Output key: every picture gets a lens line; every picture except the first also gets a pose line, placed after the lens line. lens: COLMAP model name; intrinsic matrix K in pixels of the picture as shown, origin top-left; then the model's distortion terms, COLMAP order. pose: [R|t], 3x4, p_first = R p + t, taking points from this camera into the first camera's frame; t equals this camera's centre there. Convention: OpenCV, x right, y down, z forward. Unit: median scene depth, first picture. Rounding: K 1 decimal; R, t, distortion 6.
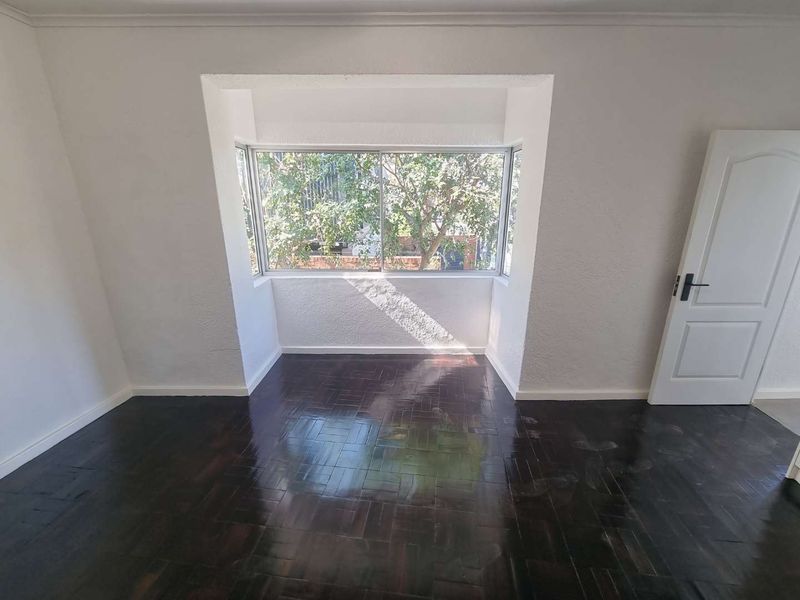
lens RADIAL K [[324.4, 0, 403.9], [0, 324.4, 300.2], [0, 0, 1]] dist [0.000904, -0.000707]
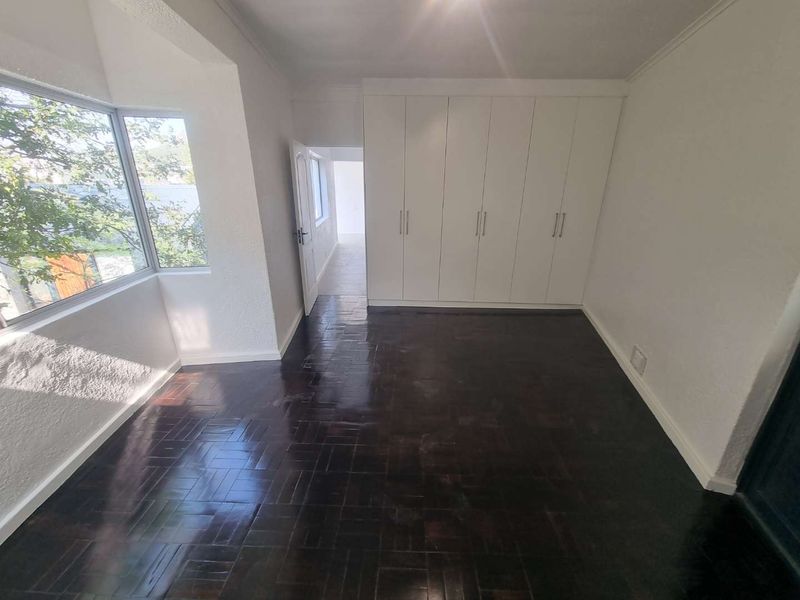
lens RADIAL K [[324.4, 0, 403.9], [0, 324.4, 300.2], [0, 0, 1]] dist [0.000904, -0.000707]
pose [[-0.098509, -0.339258, 0.935521, -0.568270], [0.268493, 0.896169, 0.353260, -0.135011], [-0.958232, 0.285980, 0.002807, 0.427510]]
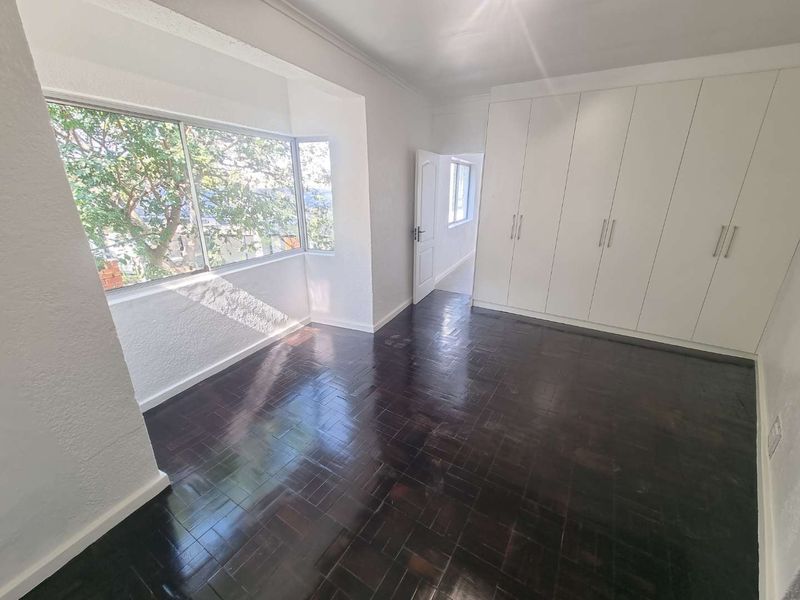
lens RADIAL K [[324.4, 0, 403.9], [0, 324.4, 300.2], [0, 0, 1]] dist [0.000904, -0.000707]
pose [[0.414875, -0.301654, 0.858419, -0.608234], [0.250474, 0.944856, 0.210973, -0.067650], [-0.874724, 0.127484, 0.467554, 0.185153]]
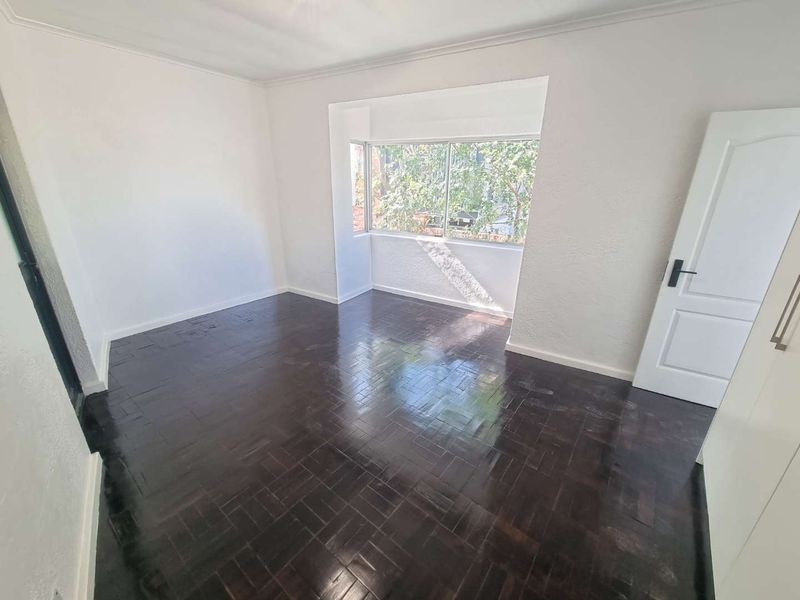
lens RADIAL K [[324.4, 0, 403.9], [0, 324.4, 300.2], [0, 0, 1]] dist [0.000904, -0.000707]
pose [[0.859039, 0.188169, -0.476072, 0.459754], [-0.160704, 0.982105, 0.098201, 0.055063], [0.486031, -0.007852, 0.873906, -0.196710]]
